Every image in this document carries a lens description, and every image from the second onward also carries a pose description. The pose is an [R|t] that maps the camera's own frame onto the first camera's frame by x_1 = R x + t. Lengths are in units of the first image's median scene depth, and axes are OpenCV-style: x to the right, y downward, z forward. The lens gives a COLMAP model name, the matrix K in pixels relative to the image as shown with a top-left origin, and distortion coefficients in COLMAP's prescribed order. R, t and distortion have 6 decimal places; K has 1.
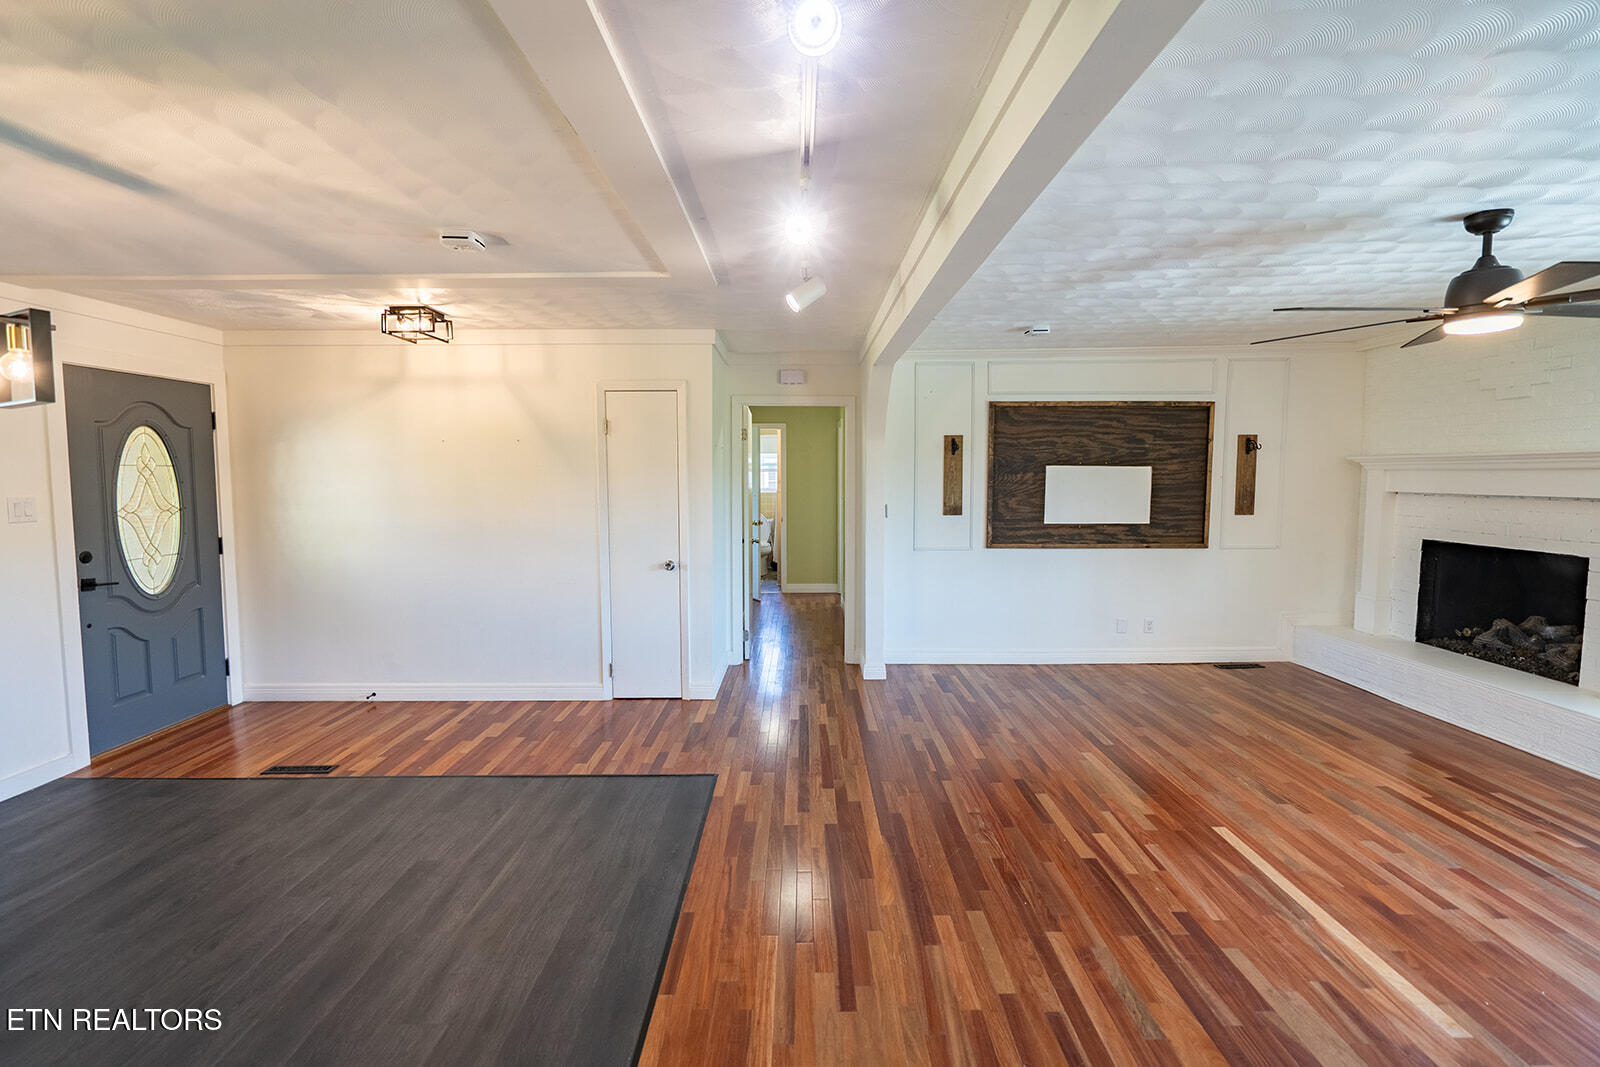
lens RADIAL K [[728.9, 0, 795.1], [0, 728.9, 526.8], [0, 0, 1]] dist [-0.003537, 0.004138]
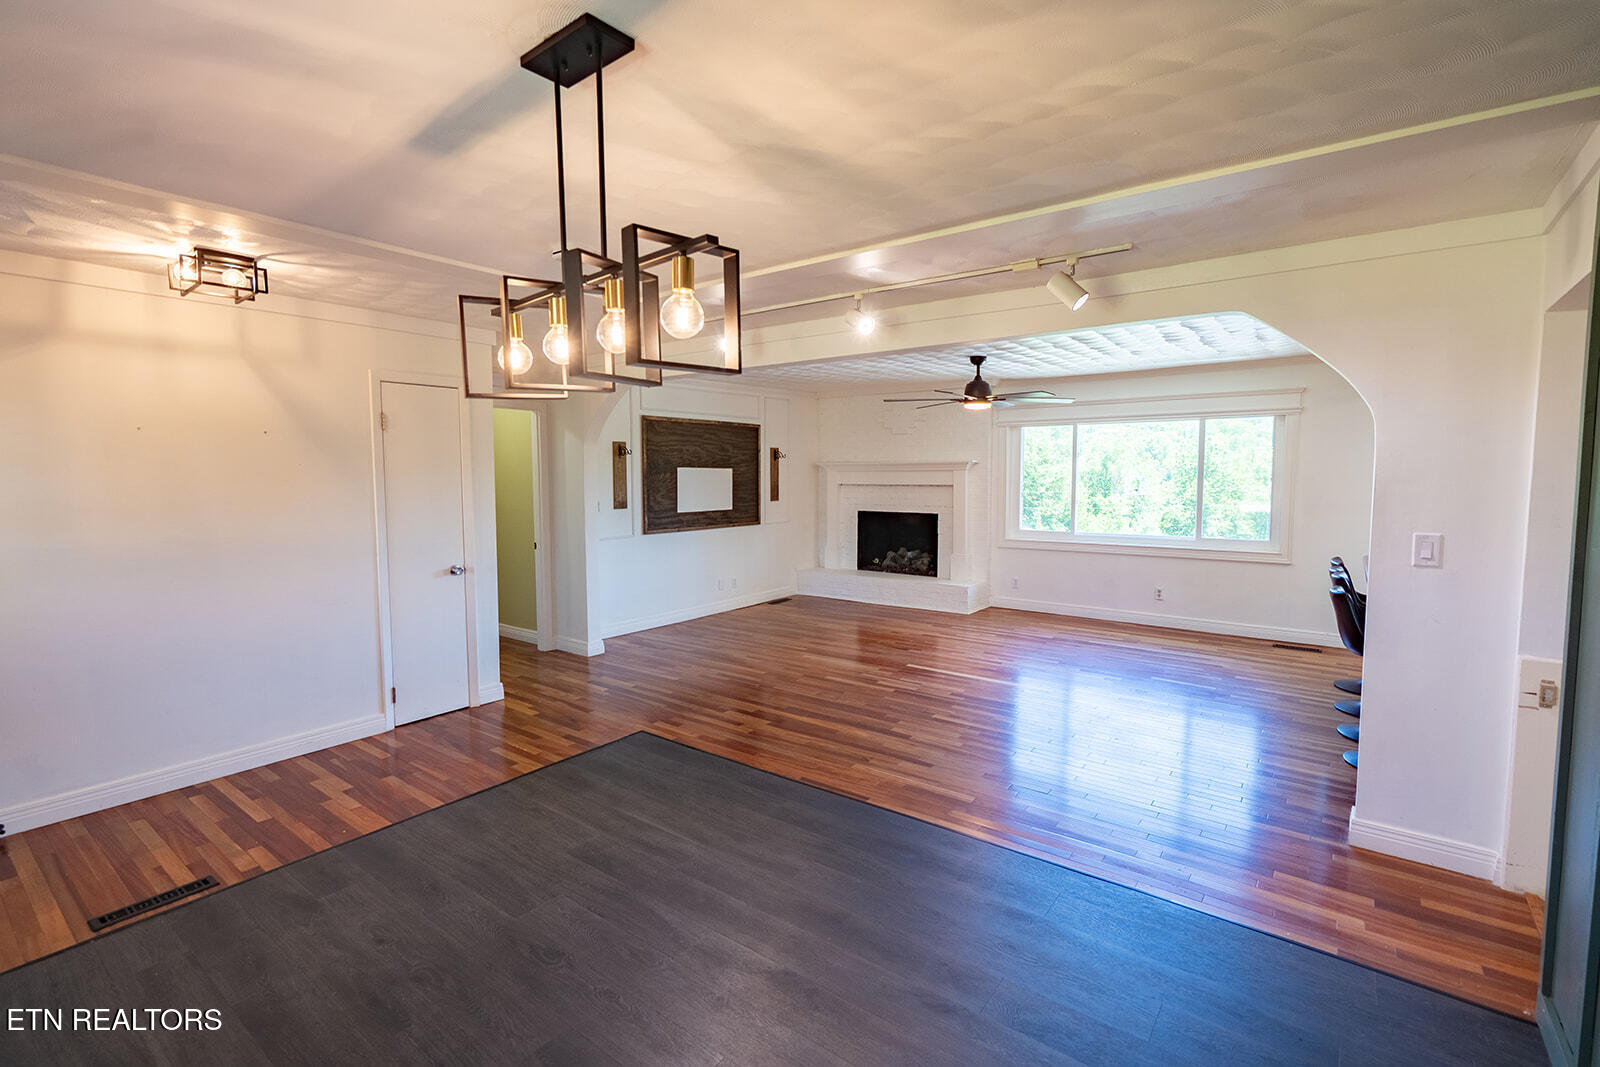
lens RADIAL K [[728.9, 0, 805.5], [0, 728.9, 531.4], [0, 0, 1]] dist [-0.003537, 0.004138]
pose [[0.592990, -0.065007, 0.802581, -0.661196], [0.060806, 0.997505, 0.035868, -0.004280], [-0.802910, 0.027533, 0.595463, 0.062427]]
